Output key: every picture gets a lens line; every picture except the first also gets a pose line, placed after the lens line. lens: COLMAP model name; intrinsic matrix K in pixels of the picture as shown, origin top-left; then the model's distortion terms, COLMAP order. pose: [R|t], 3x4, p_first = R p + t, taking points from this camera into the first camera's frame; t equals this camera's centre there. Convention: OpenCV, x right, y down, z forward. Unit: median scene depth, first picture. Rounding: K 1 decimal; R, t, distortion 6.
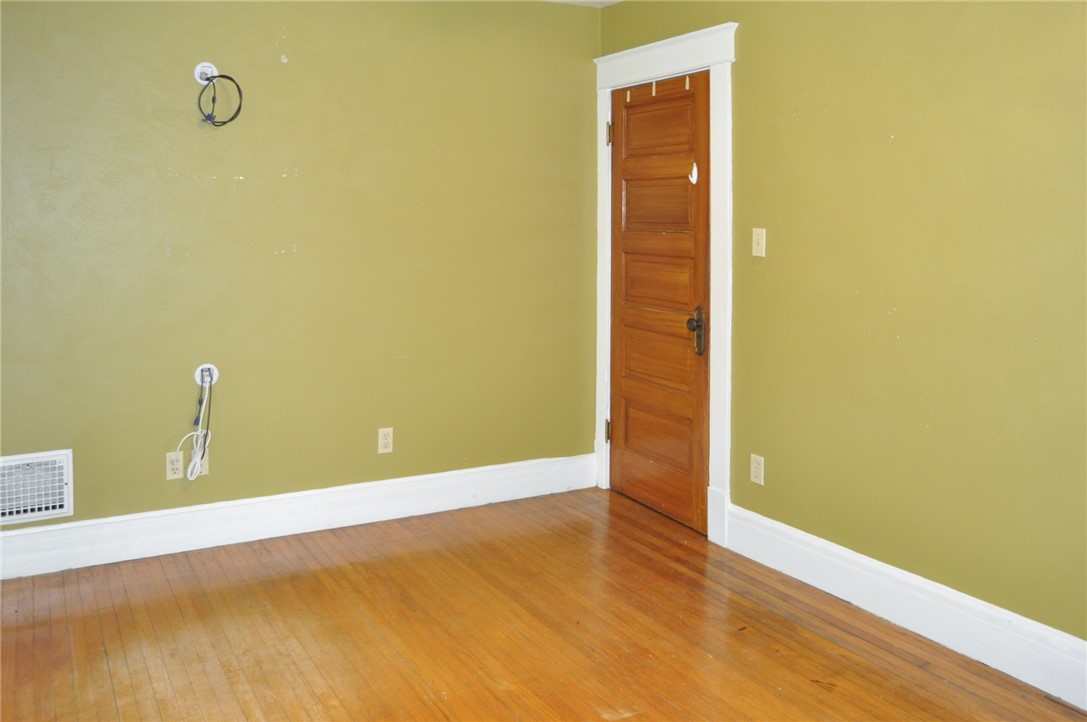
lens RADIAL K [[805.8, 0, 542.3], [0, 805.8, 376.8], [0, 0, 1]] dist [-0.072586, 0.037341]
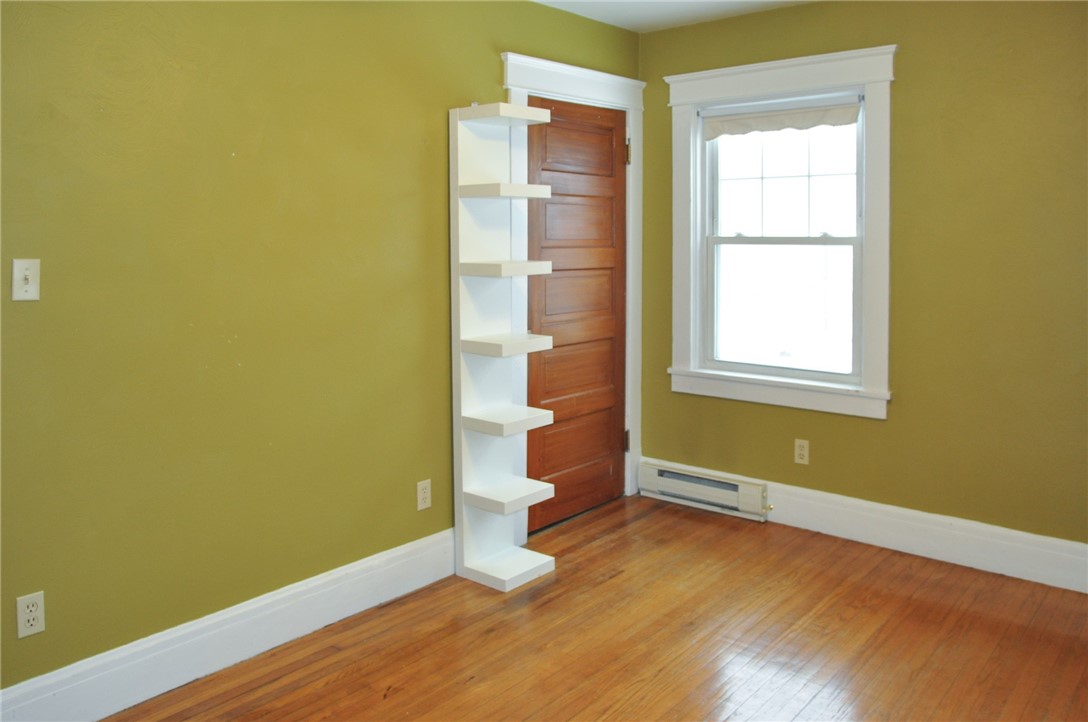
lens RADIAL K [[806.5, 0, 542.8], [0, 806.5, 376.9], [0, 0, 1]] dist [-0.072586, 0.037341]
pose [[-0.299028, -0.158755, 0.940946, -0.566025], [0.177371, 0.959633, 0.218275, -0.180950], [-0.937615, 0.232167, -0.258798, 0.907823]]
